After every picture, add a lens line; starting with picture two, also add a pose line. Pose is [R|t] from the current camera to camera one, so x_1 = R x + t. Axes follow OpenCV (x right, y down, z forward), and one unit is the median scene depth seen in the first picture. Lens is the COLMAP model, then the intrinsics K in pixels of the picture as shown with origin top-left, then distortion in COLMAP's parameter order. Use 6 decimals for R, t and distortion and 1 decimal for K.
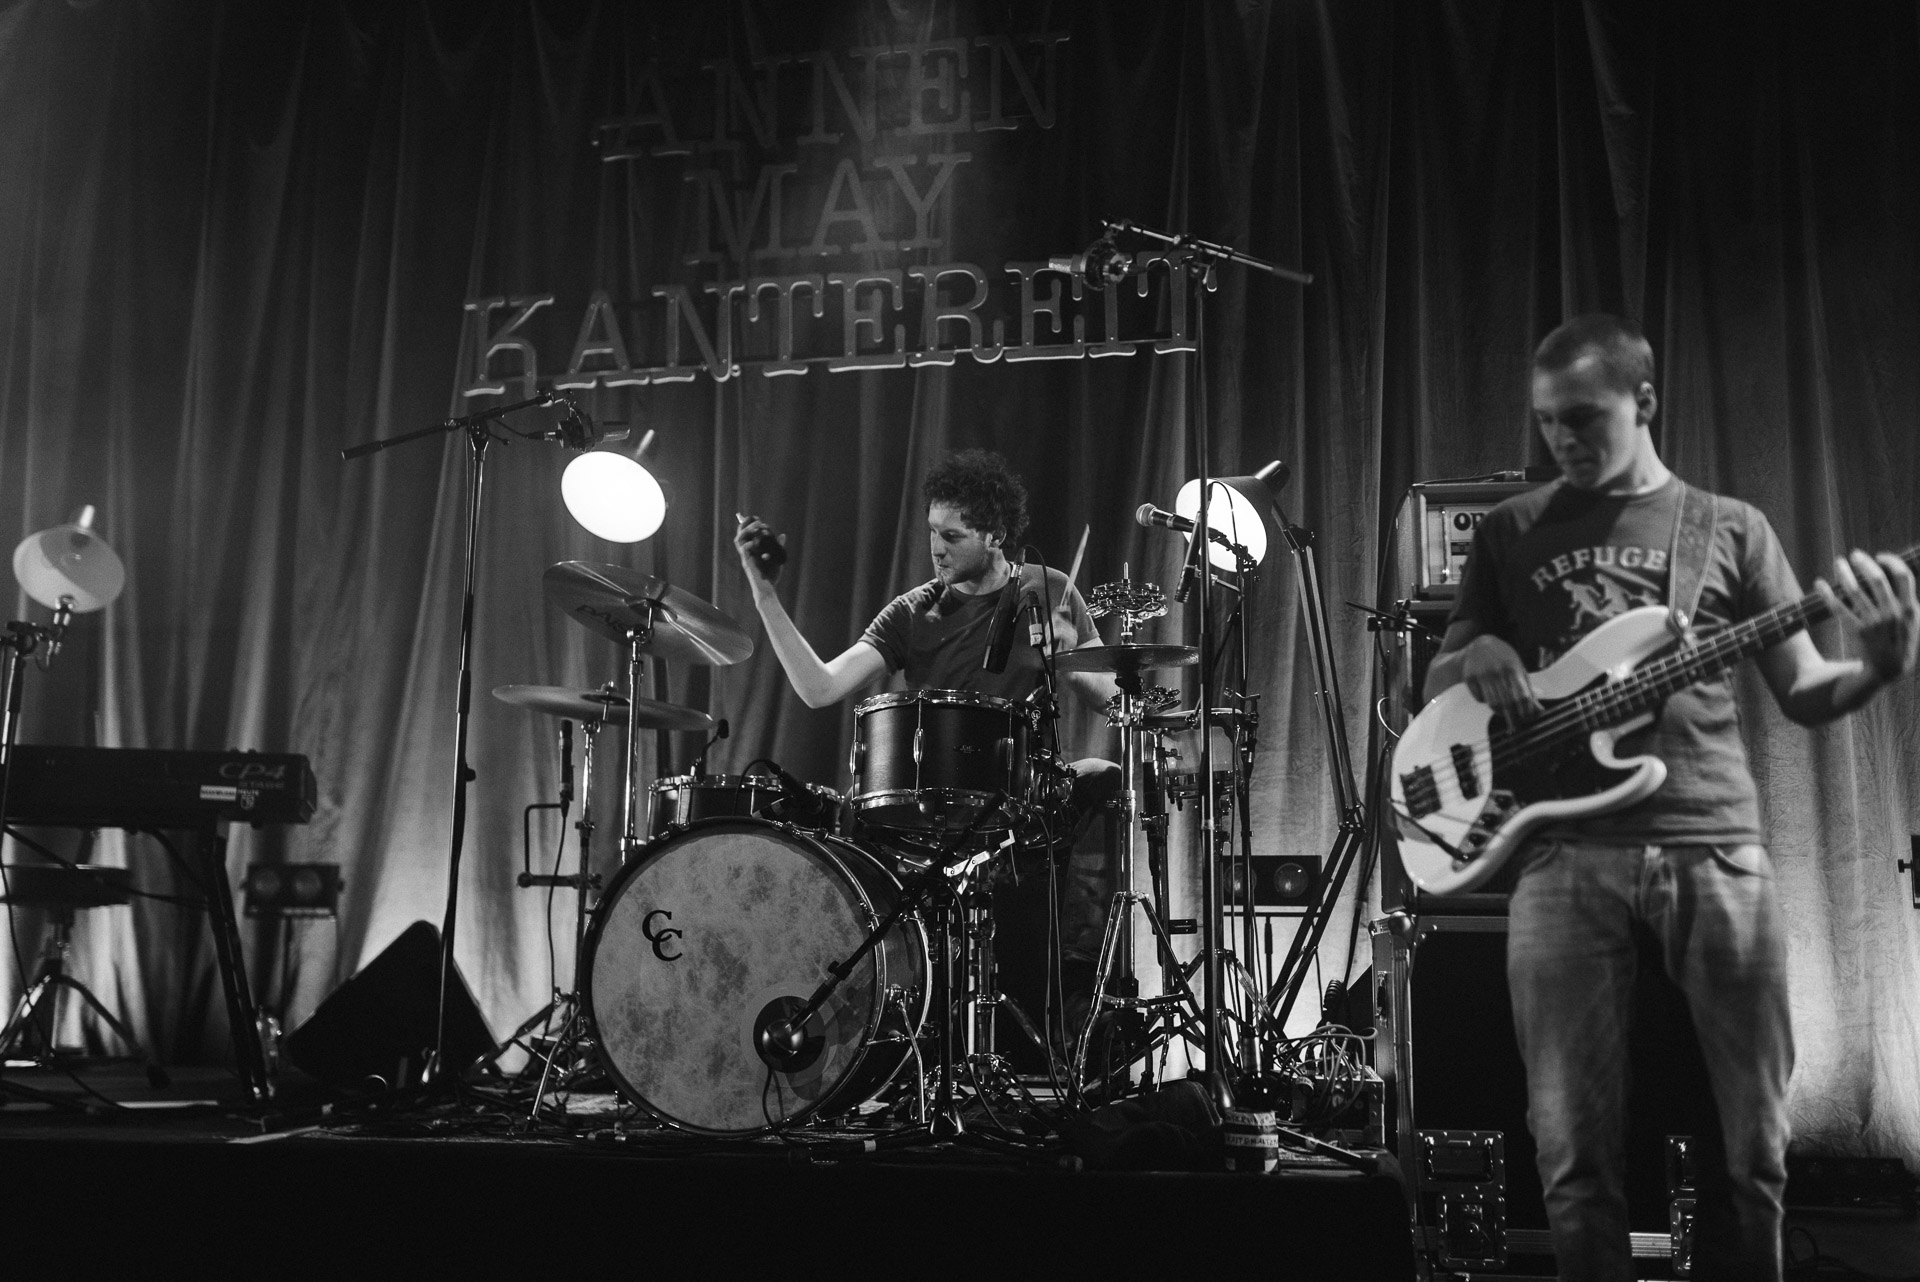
lens RADIAL K [[1784.0, 0, 941.5], [0, 1784.0, 643.3], [0, 0, 1]] dist [-0.004534, 0.011347]
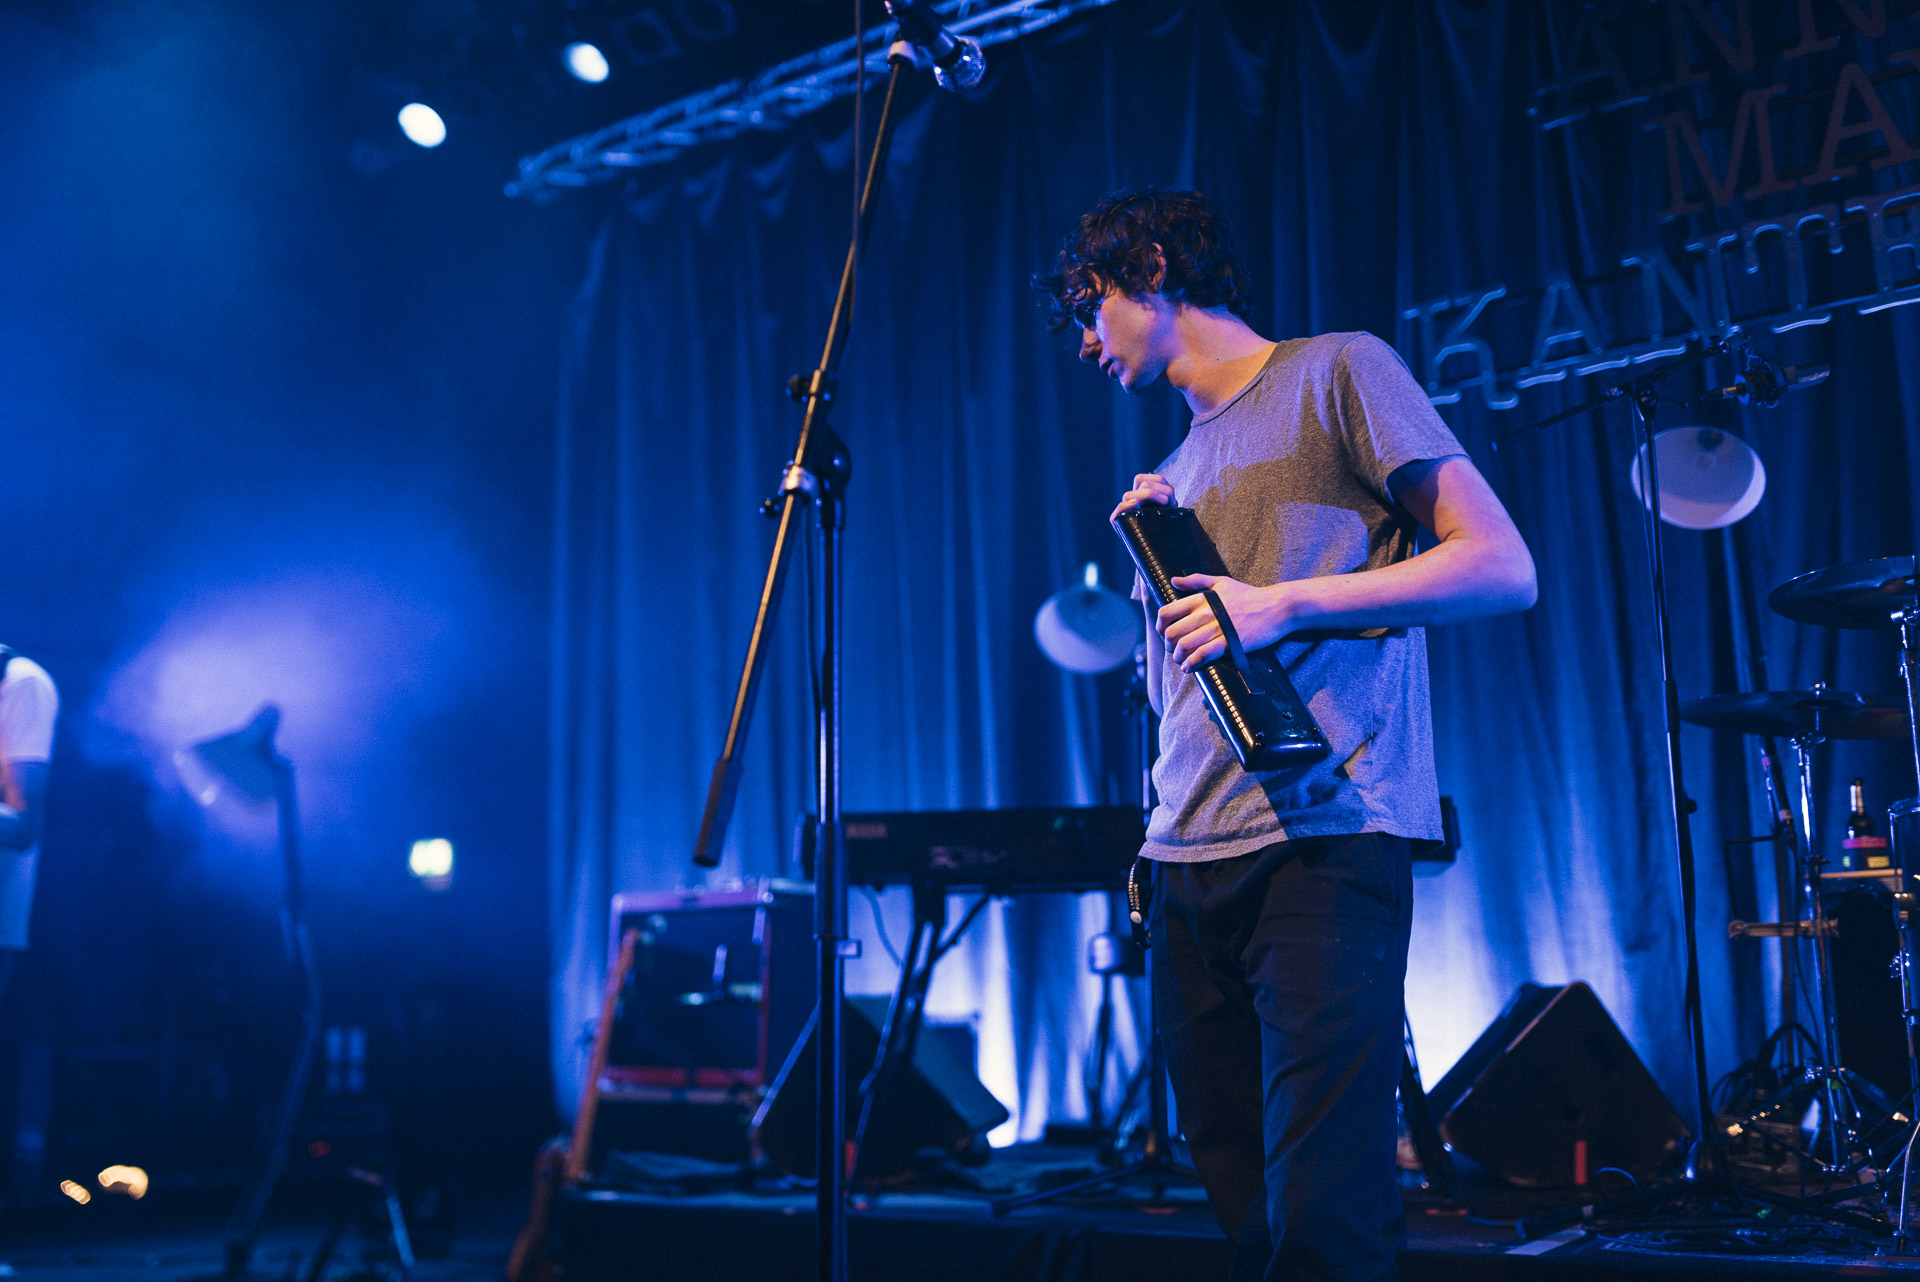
lens RADIAL K [[1784.0, 0, 941.5], [0, 1784.0, 643.3], [0, 0, 1]] dist [-0.004534, 0.011347]
pose [[0.913063, -0.098554, -0.395731, -0.140560], [0.087220, 0.995099, -0.046581, 0.003831], [0.398382, 0.008016, 0.917184, 0.055701]]
